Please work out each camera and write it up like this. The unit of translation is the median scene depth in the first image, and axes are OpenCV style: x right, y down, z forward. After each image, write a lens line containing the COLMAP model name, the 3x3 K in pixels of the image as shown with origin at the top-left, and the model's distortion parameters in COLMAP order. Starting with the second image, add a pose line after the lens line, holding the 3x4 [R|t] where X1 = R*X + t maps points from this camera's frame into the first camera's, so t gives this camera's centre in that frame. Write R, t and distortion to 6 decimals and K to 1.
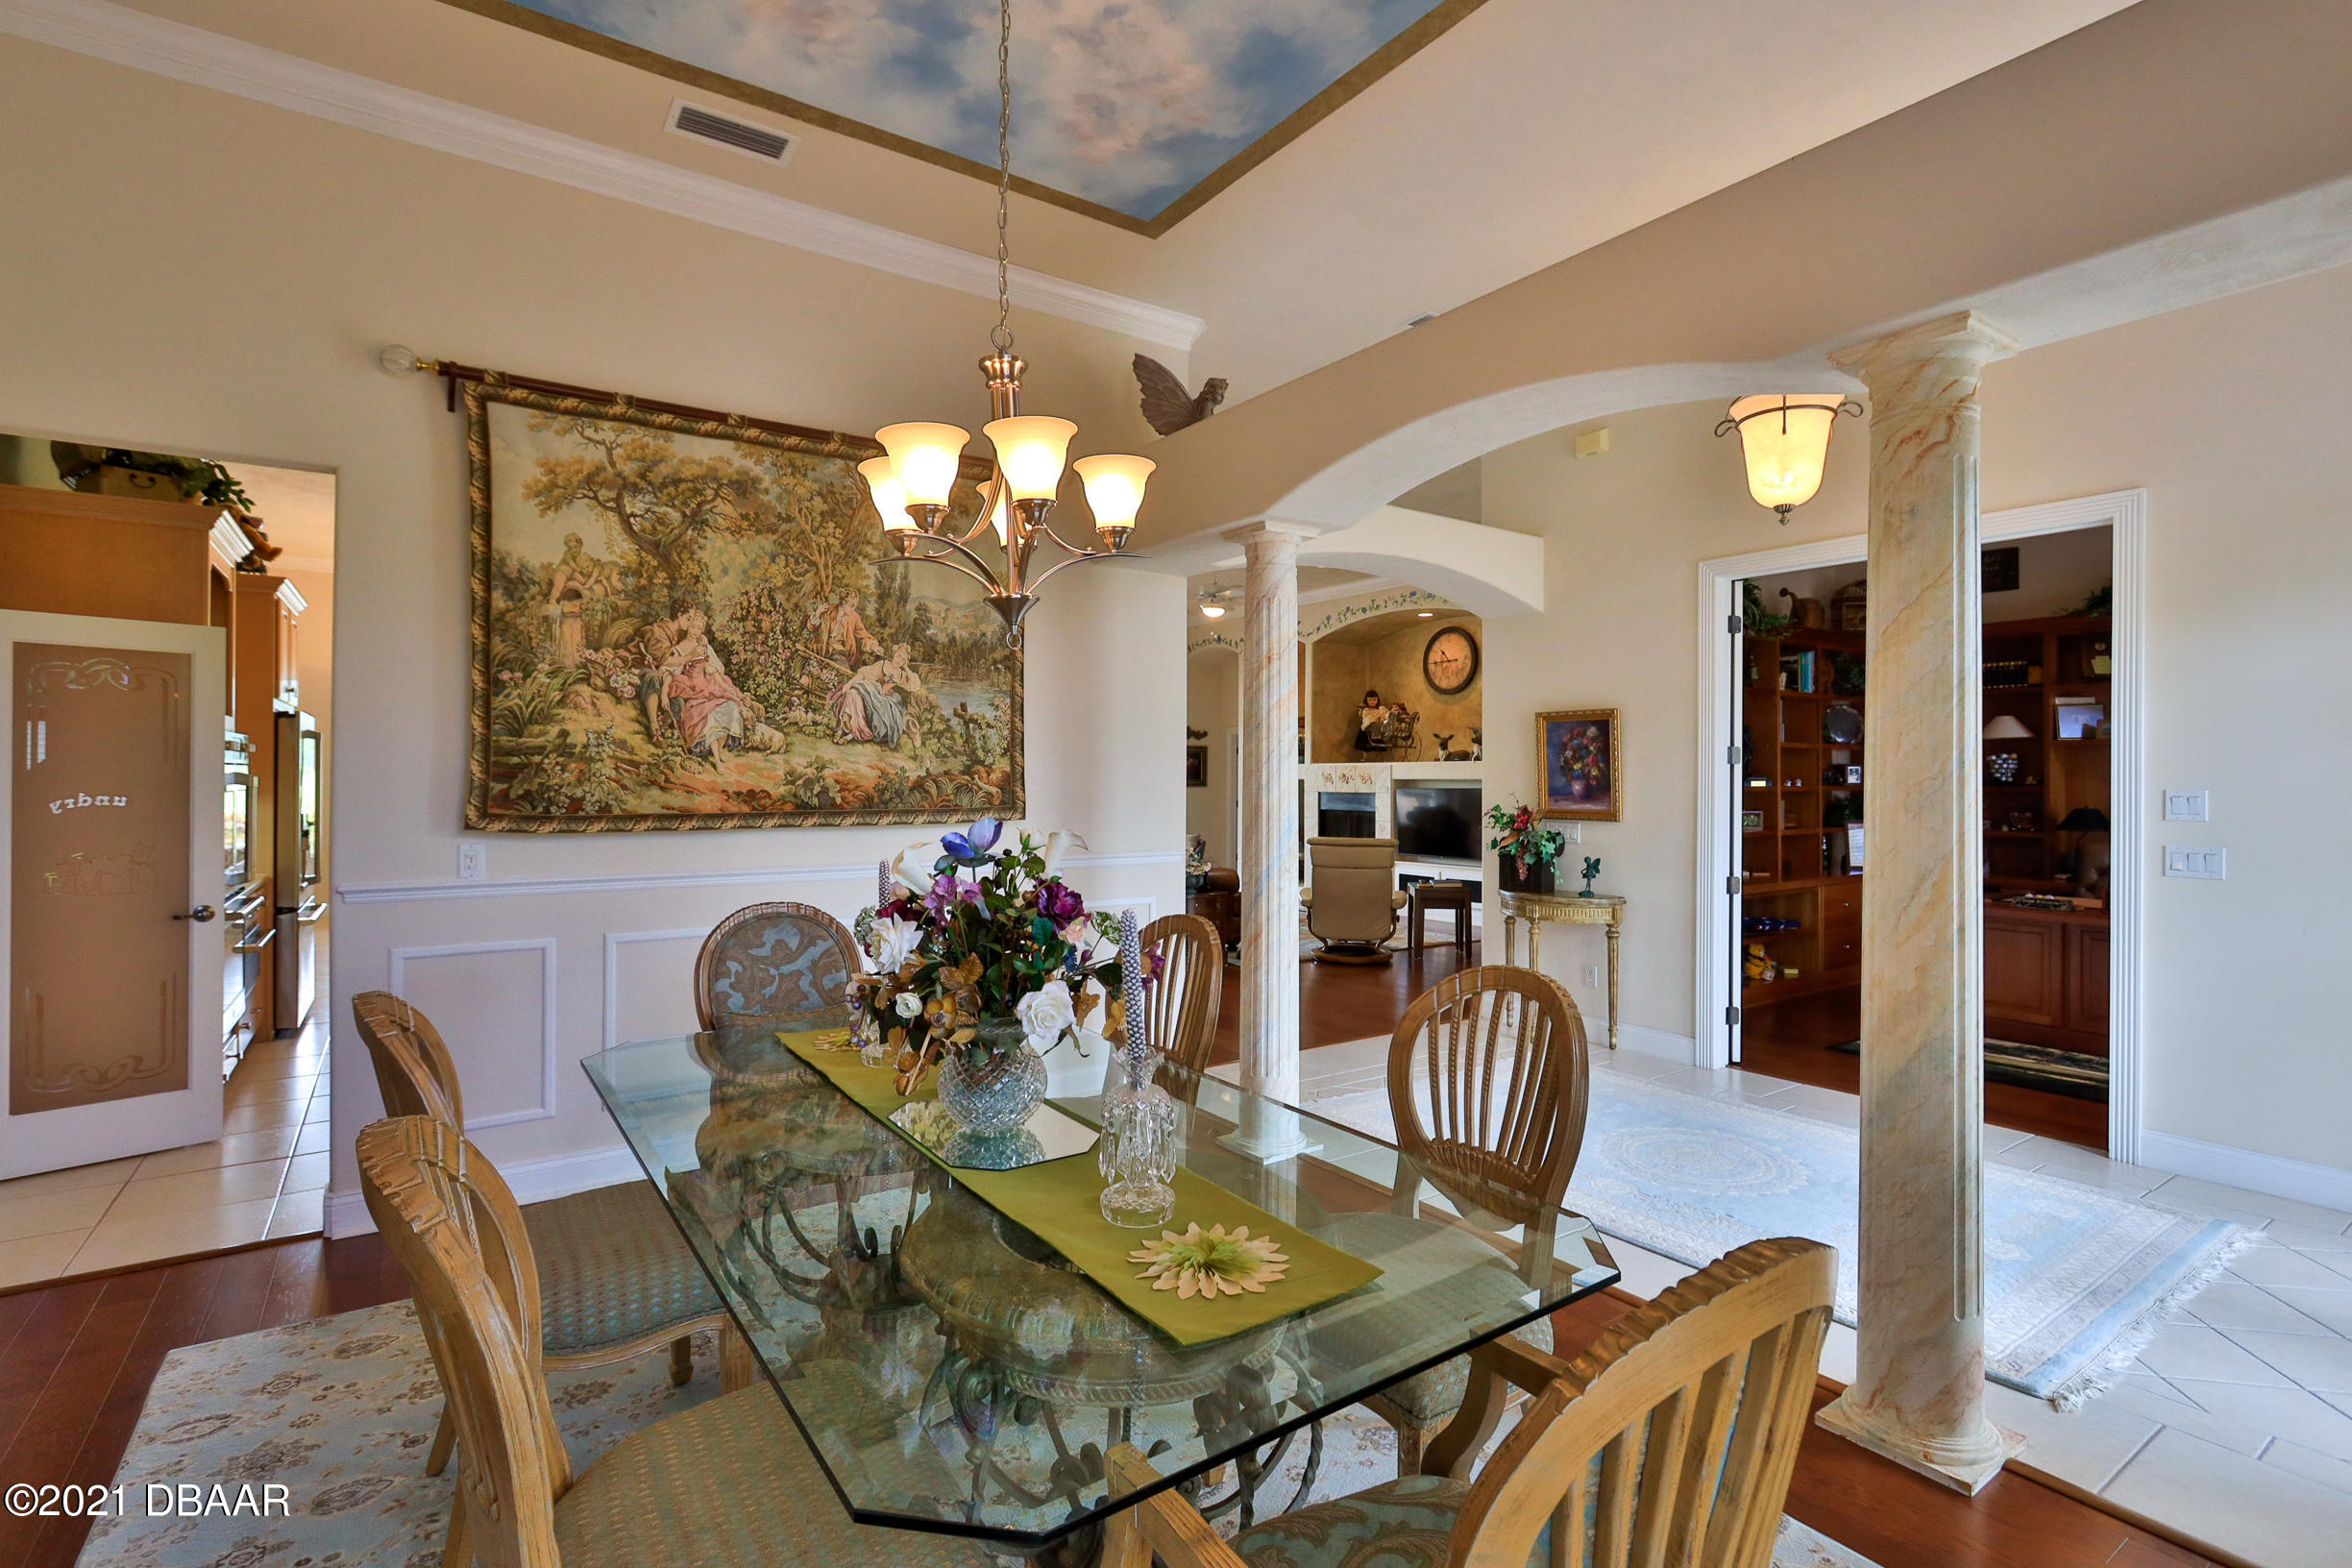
lens RADIAL K [[1095.4, 0, 1166.9], [0, 1095.4, 776.3], [0, 0, 1]] dist [-0.004061, 0.001976]
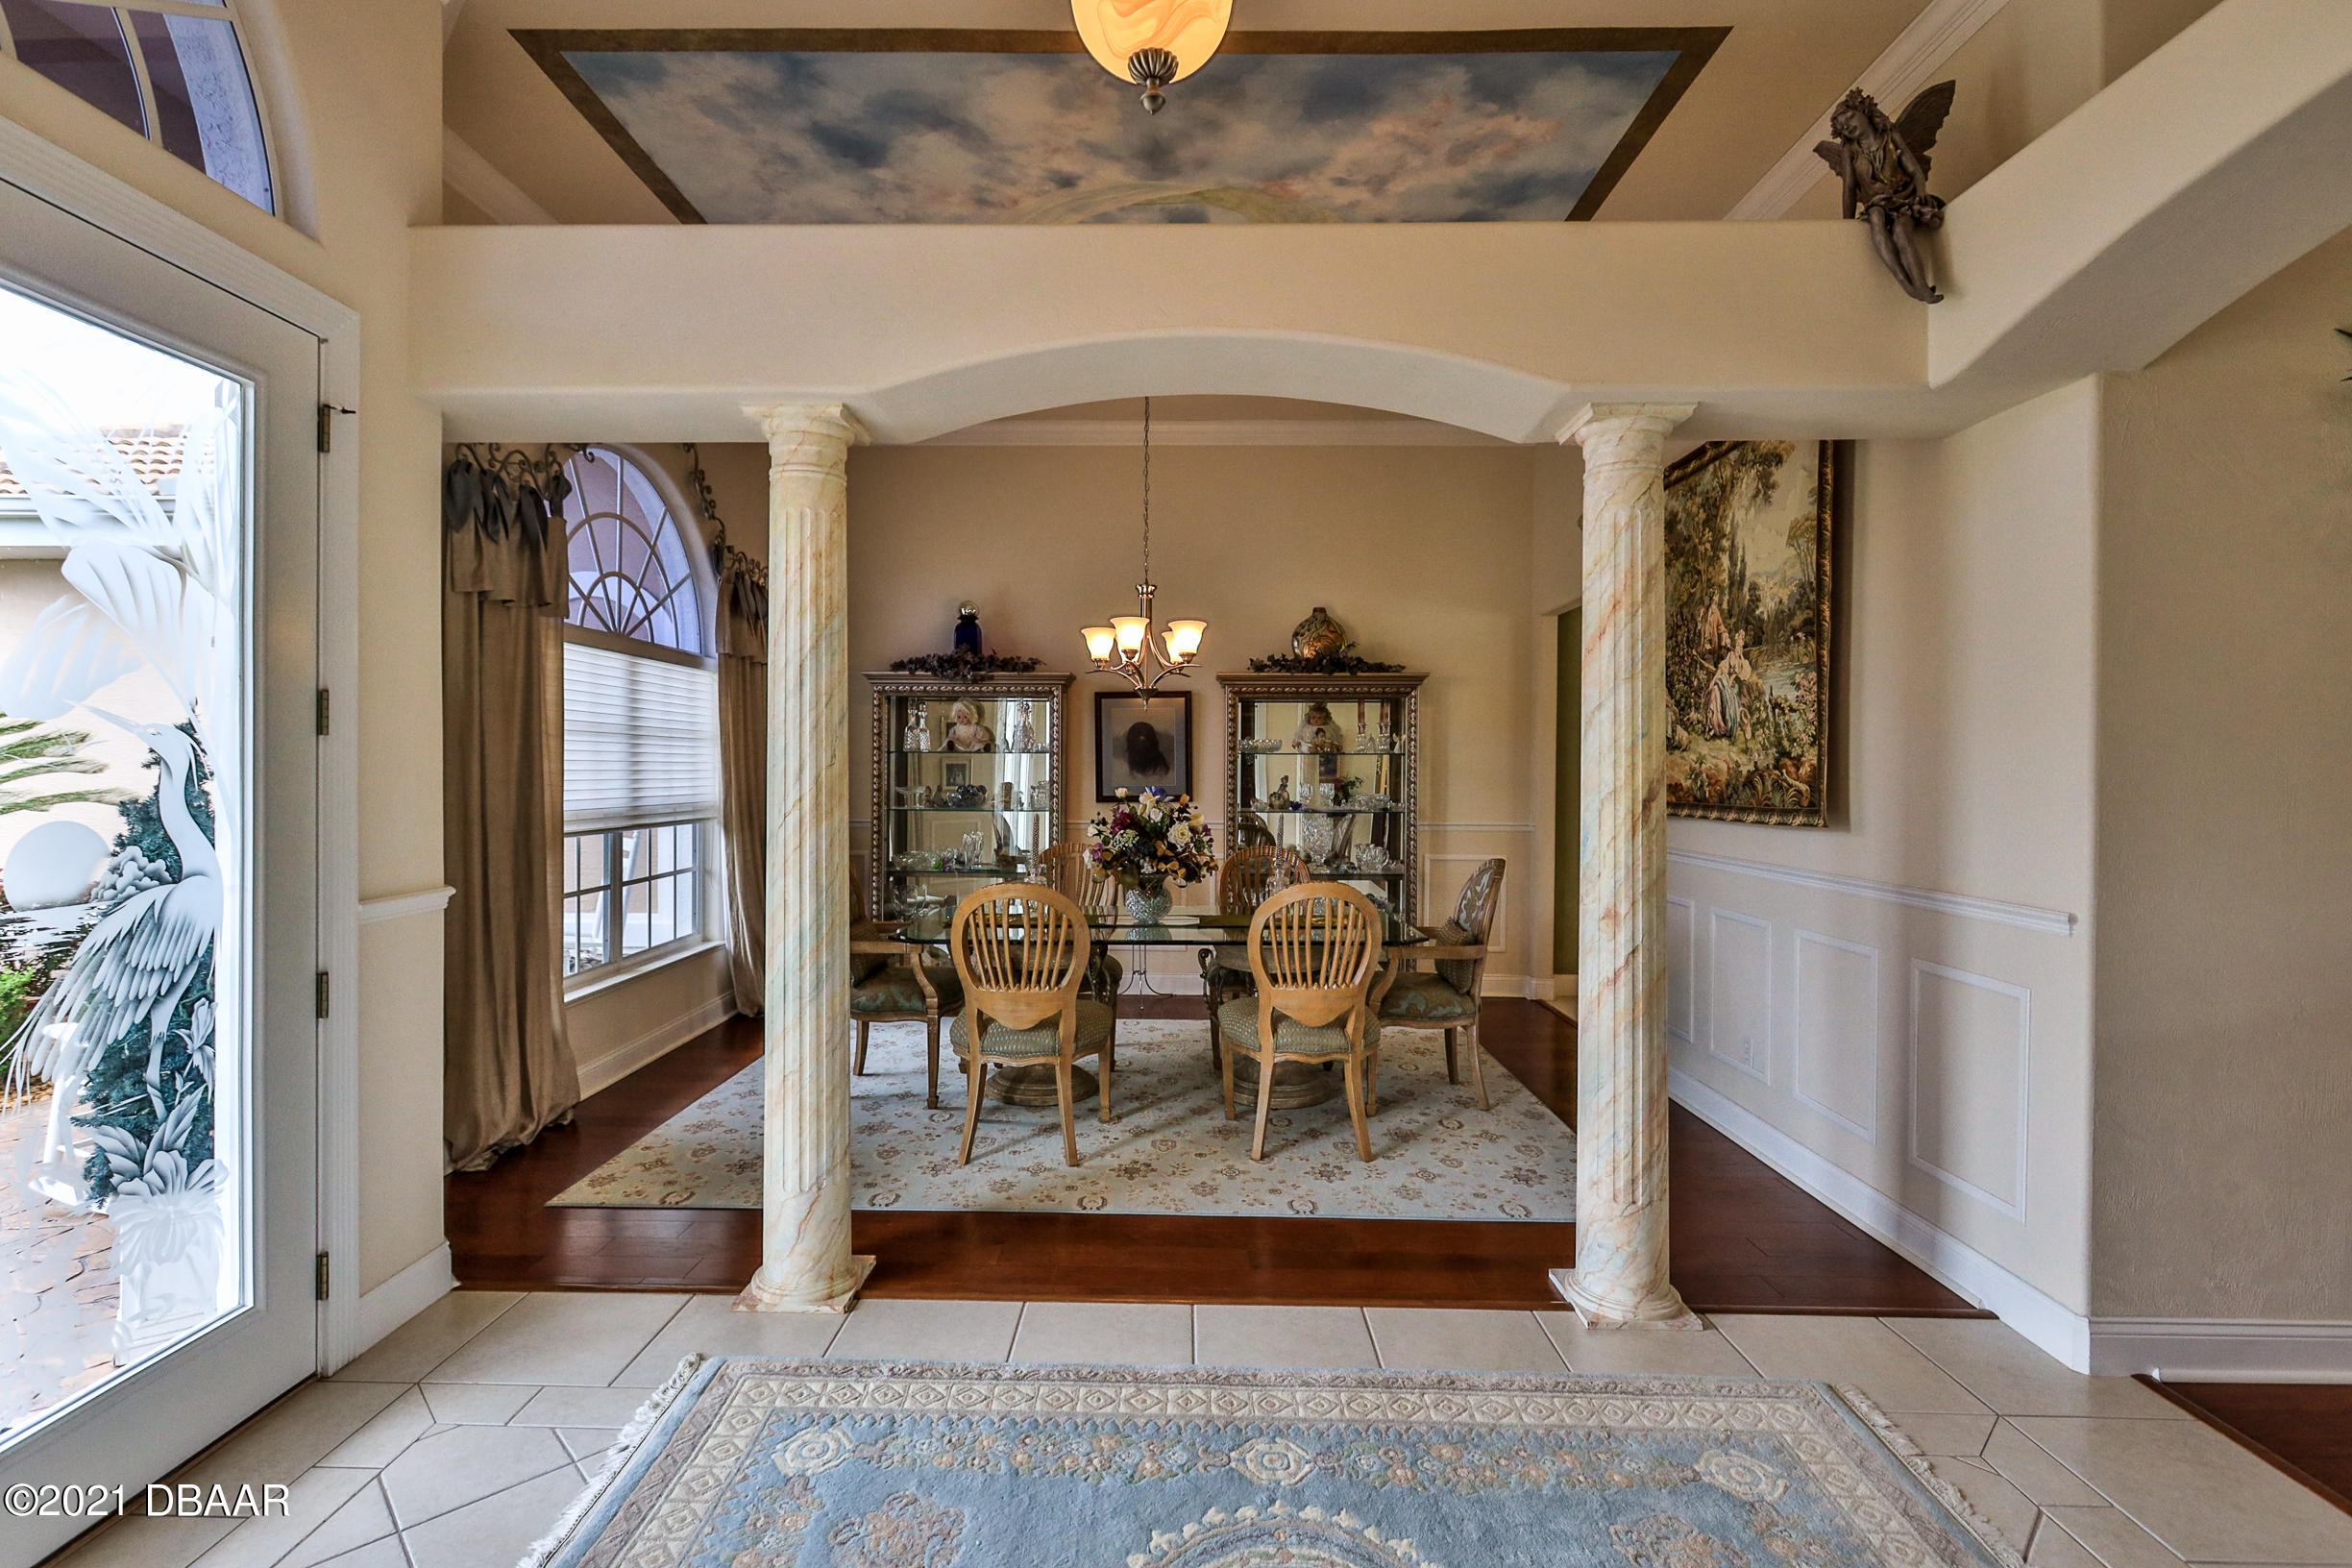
lens RADIAL K [[1095.4, 0, 1160.9], [0, 1095.4, 771.4], [0, 0, 1]] dist [-0.004061, 0.001976]
pose [[-0.583427, -0.003551, -0.812158, 0.780835], [-0.003560, 0.999992, -0.001815, 0.003556], [0.812158, 0.001833, -0.583435, 1.095157]]
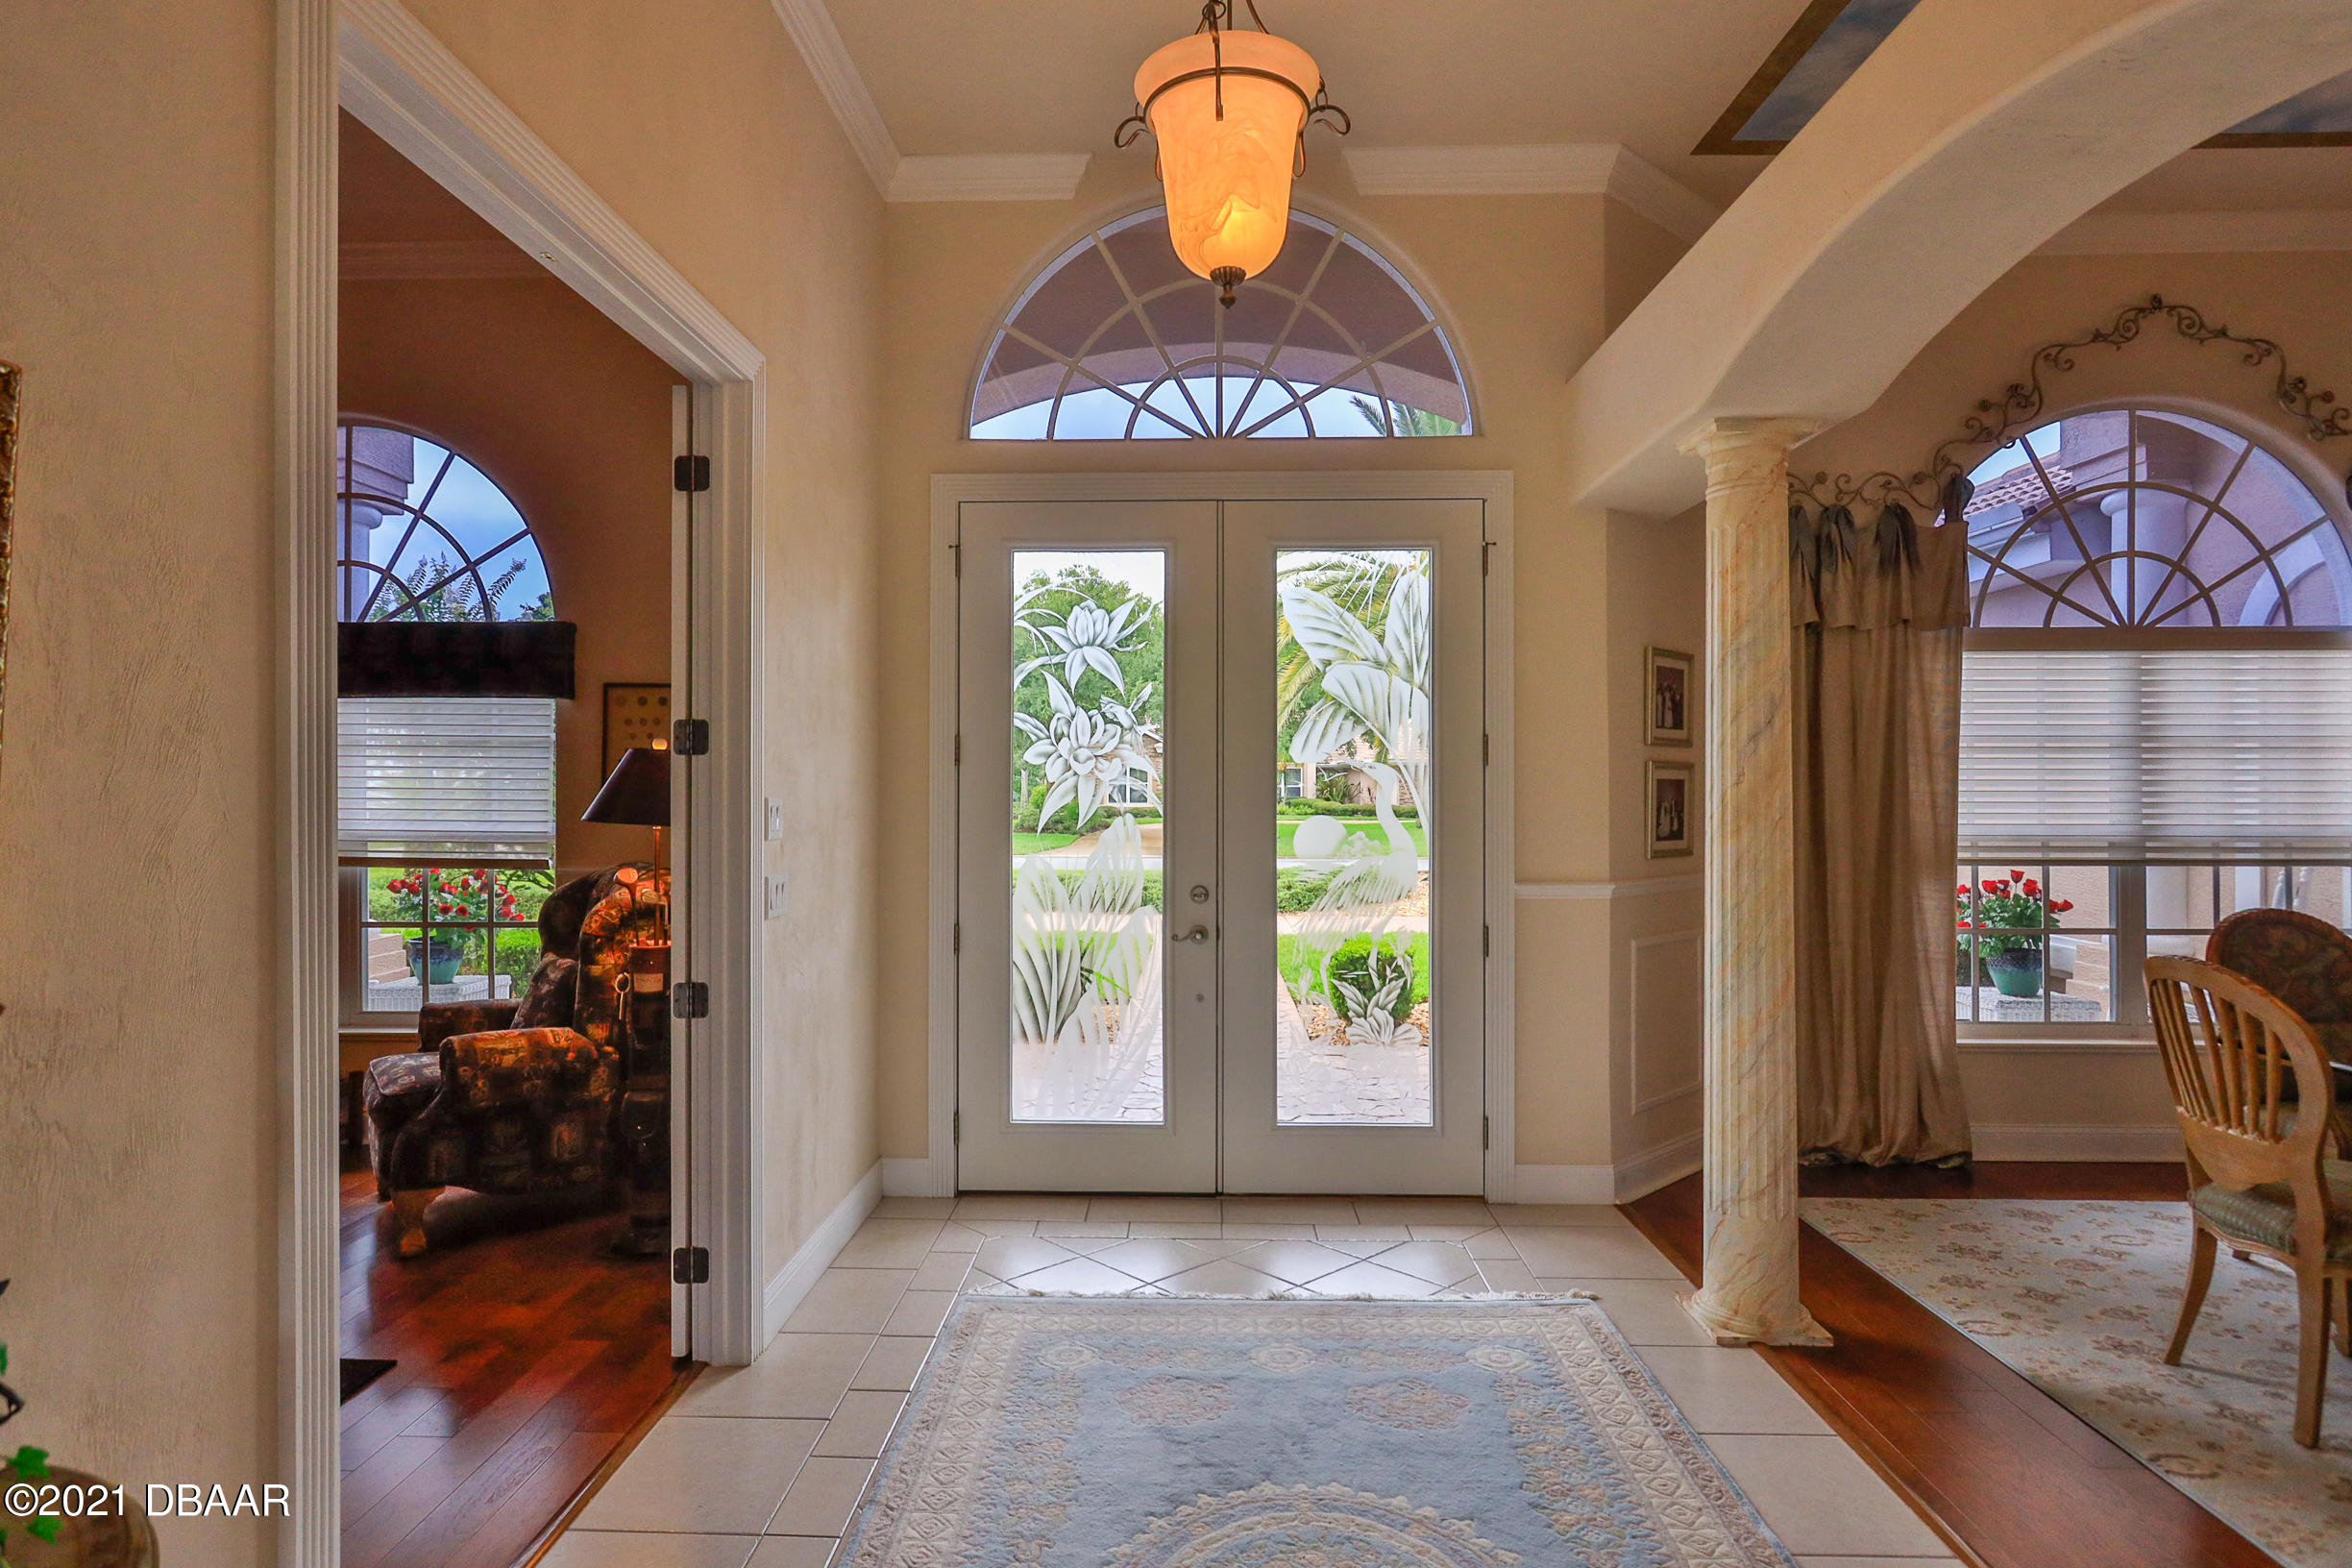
lens RADIAL K [[1297.7, 0, 1154.2], [0, 1297.7, 772.5], [0, 0, 1]] dist [-0.000717, 0.000011]
pose [[-0.803149, 0.002767, 0.595771, 0.191125], [-0.005548, 0.999911, -0.012123, 0.003933], [-0.595752, -0.013042, -0.803063, 1.360820]]
